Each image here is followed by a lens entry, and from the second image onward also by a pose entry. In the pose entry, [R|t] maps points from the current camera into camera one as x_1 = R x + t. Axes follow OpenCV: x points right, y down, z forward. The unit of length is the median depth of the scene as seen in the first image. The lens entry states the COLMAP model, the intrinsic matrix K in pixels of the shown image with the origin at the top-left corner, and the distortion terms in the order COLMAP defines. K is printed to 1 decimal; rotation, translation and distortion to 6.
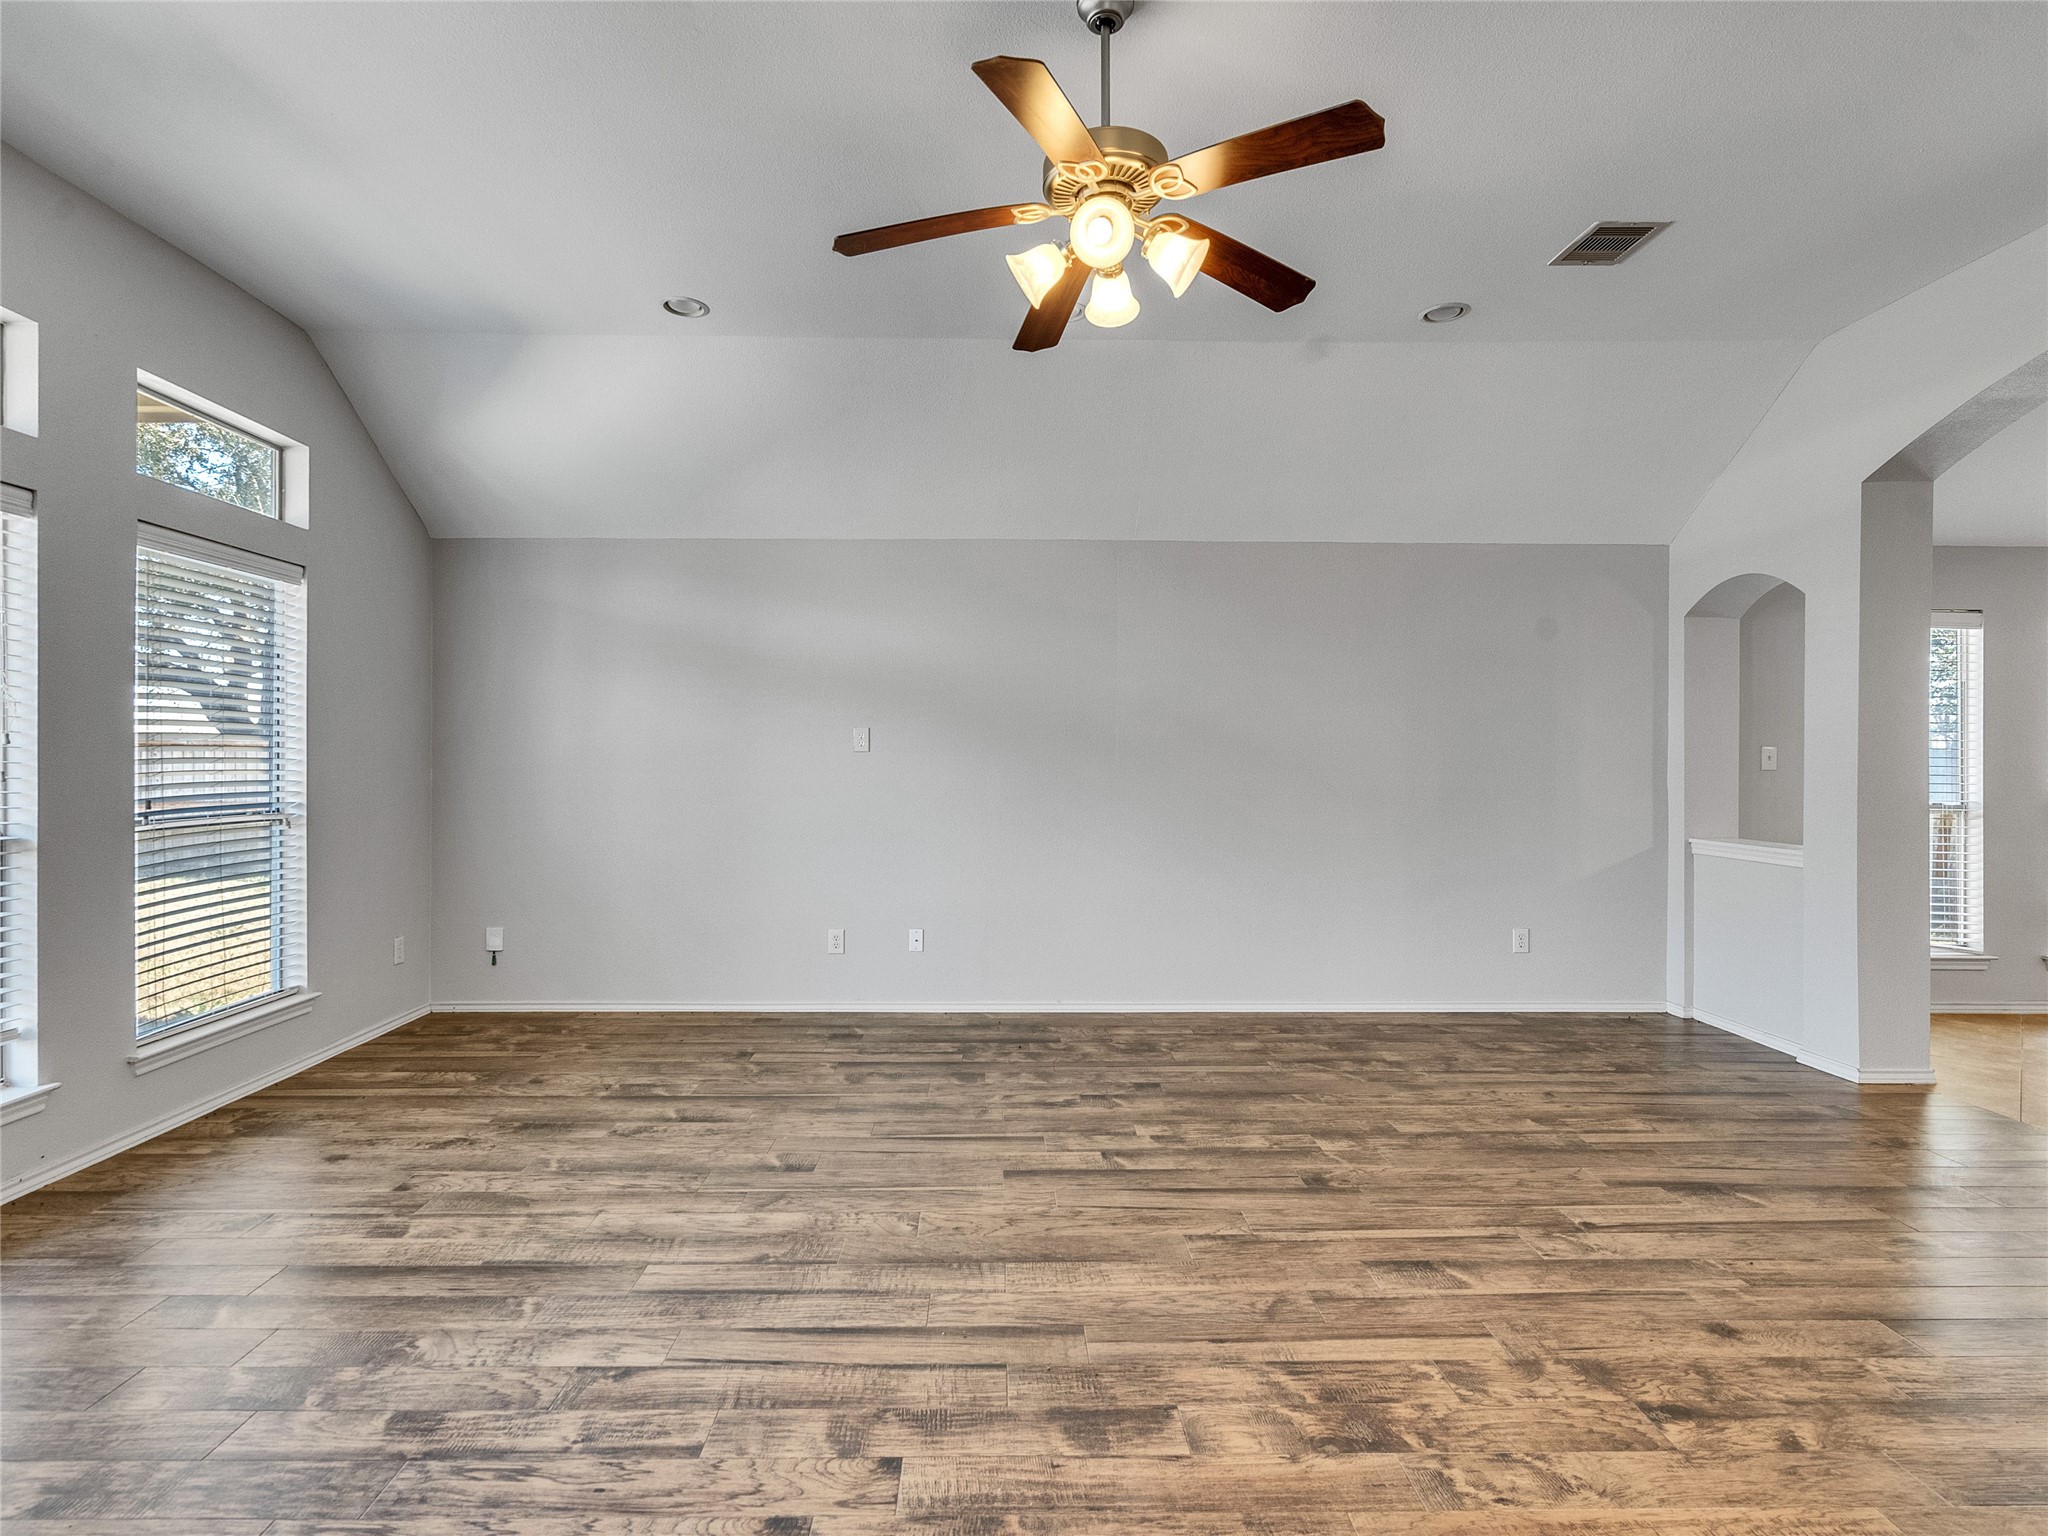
lens RADIAL K [[1045.0, 0, 1003.9], [0, 1045.0, 764.2], [0, 0, 1]] dist [-0.004893, 0.004013]
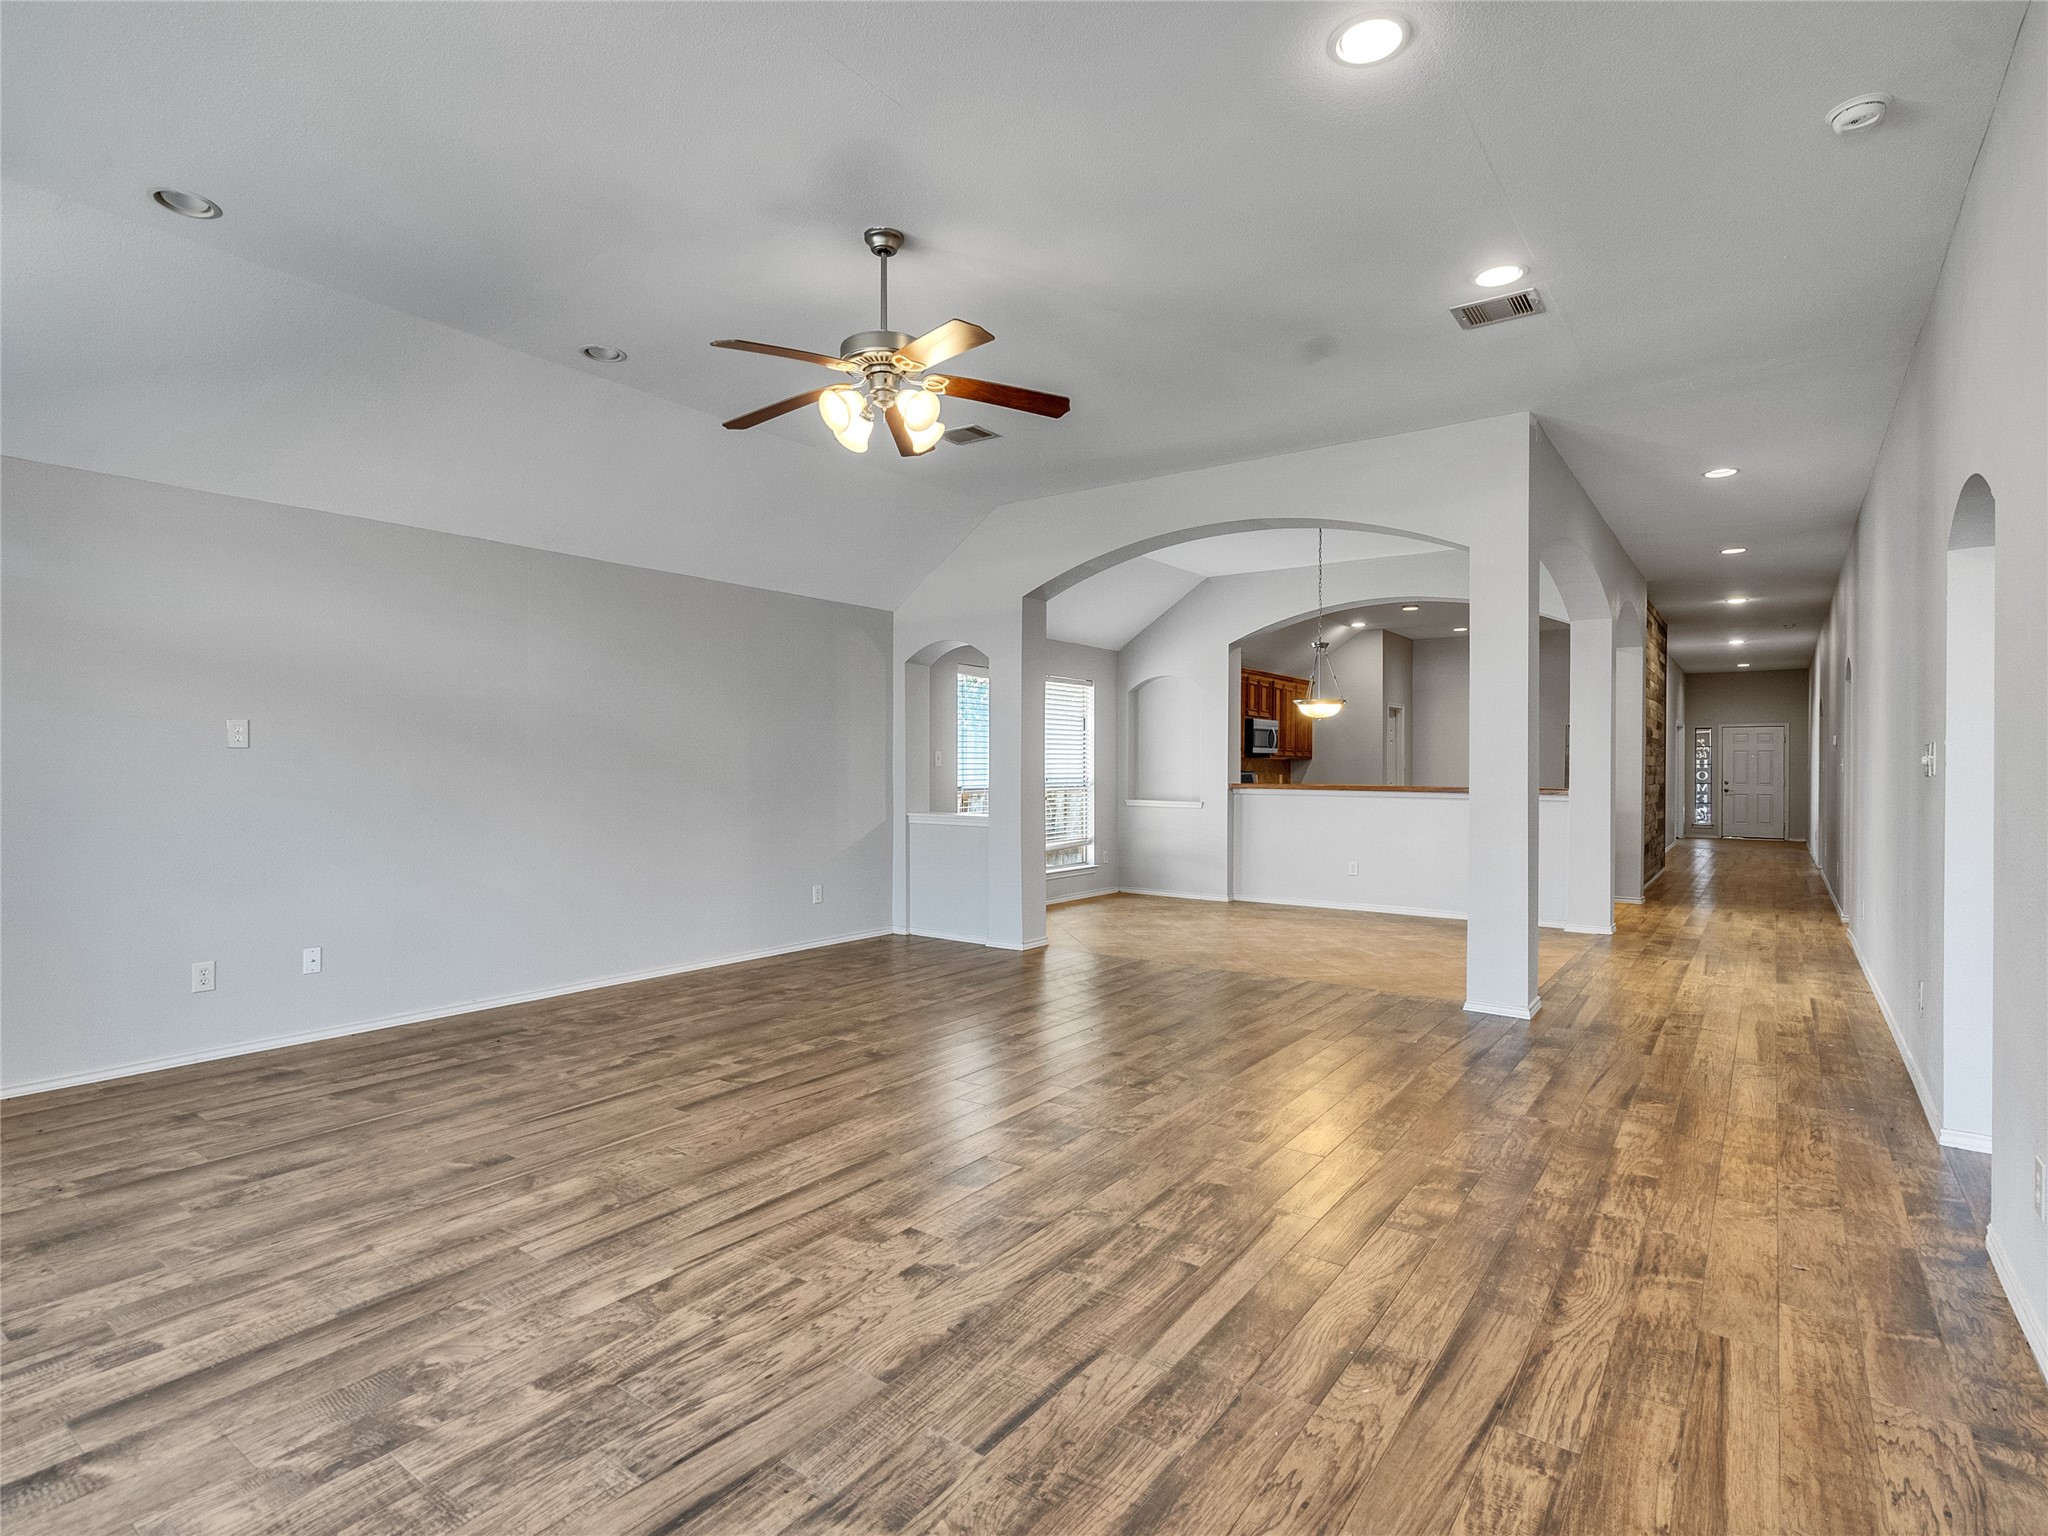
lens RADIAL K [[1045.0, 0, 1004.8], [0, 1045.0, 772.3], [0, 0, 1]] dist [-0.004893, 0.004013]
pose [[0.600600, -0.005625, 0.799530, -0.906600], [-0.001881, 0.999963, 0.008448, 0.000228], [-0.799548, -0.006577, 0.600567, -0.000878]]
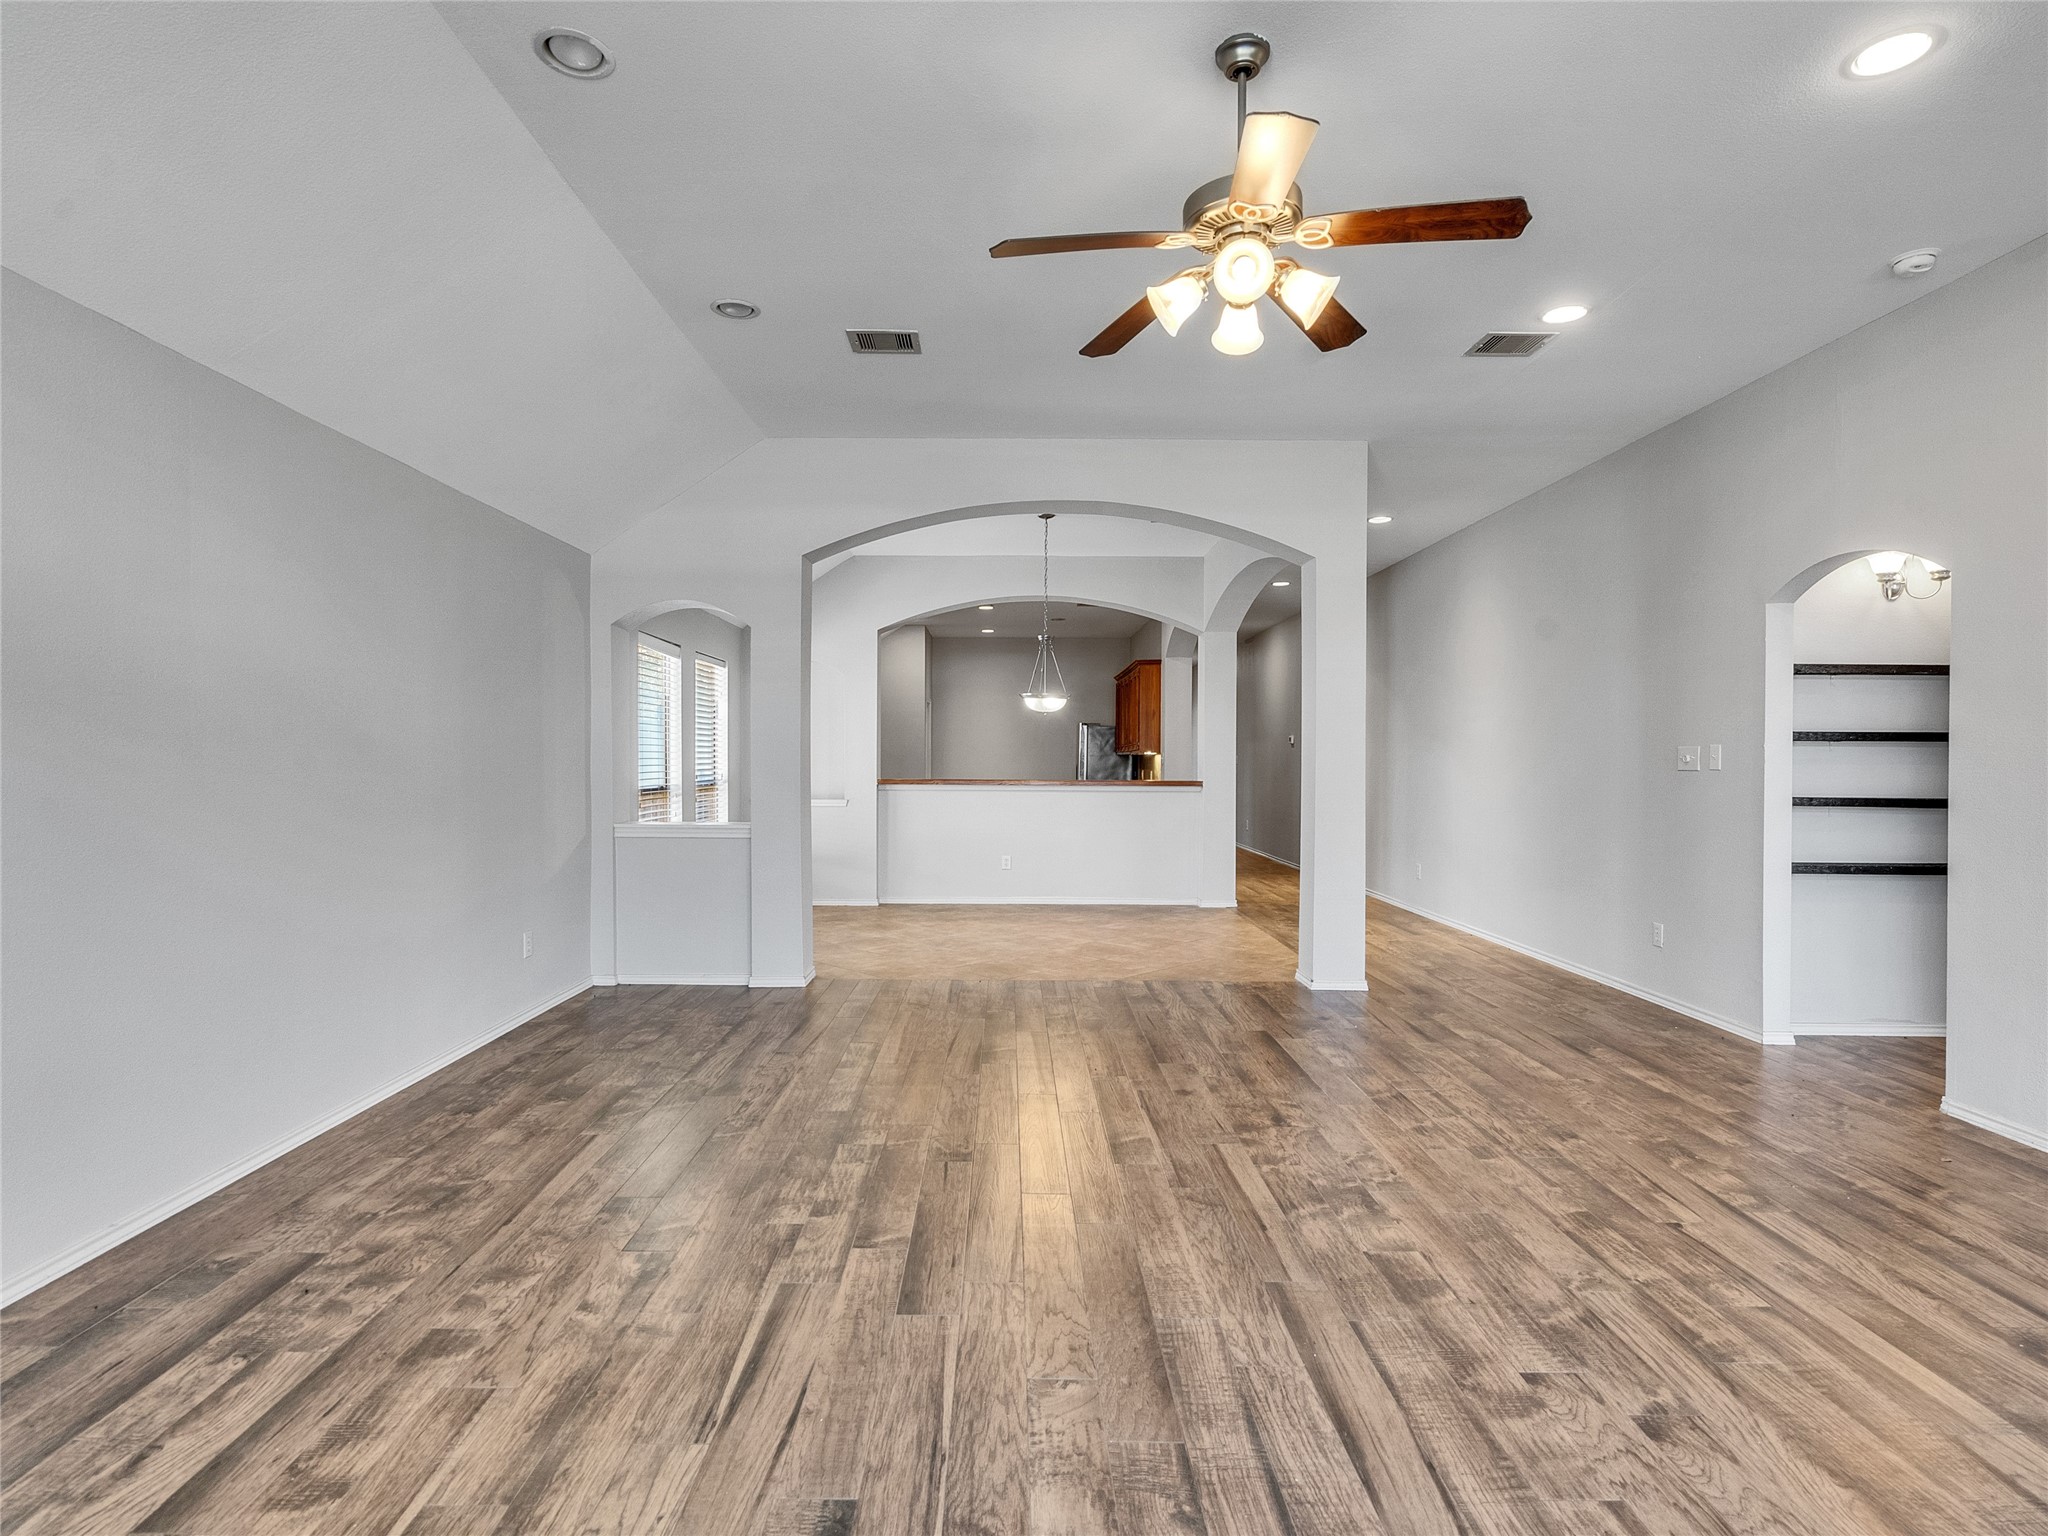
lens RADIAL K [[1045.0, 0, 1006.5], [0, 1045.0, 766.7], [0, 0, 1]] dist [-0.004893, 0.004013]
pose [[0.009121, -0.009194, 0.999916, -0.928034], [-0.003459, 0.999951, 0.009226, -0.004720], [-0.999952, -0.003543, 0.009089, 1.164207]]
